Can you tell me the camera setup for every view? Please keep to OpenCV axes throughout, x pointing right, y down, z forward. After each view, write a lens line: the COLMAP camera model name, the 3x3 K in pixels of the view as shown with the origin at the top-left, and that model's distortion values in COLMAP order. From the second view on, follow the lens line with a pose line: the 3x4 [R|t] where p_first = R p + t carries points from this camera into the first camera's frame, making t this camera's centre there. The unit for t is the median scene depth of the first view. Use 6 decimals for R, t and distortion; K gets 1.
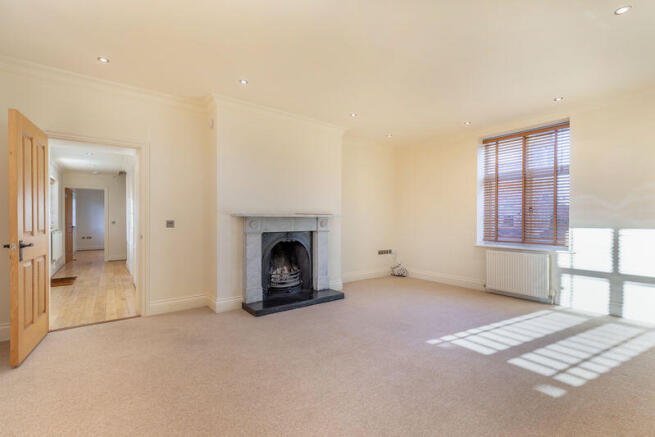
lens RADIAL K [[291.6, 0, 328.6], [0, 291.6, 221.4], [0, 0, 1]] dist [0.000158, -0.000034]
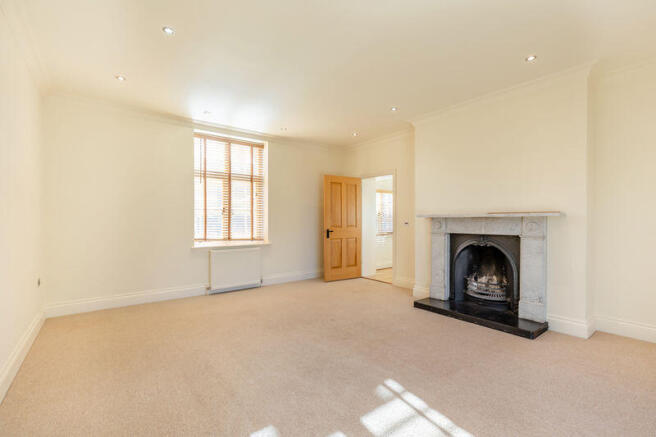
lens RADIAL K [[292.0, 0, 329.1], [0, 292.0, 221.4], [0, 0, 1]] dist [0.000158, -0.000034]
pose [[0.005018, 0.003220, -0.999982, 0.728202], [-0.005344, 0.999981, 0.003193, -0.003286], [0.999973, 0.005328, 0.005035, 0.549727]]
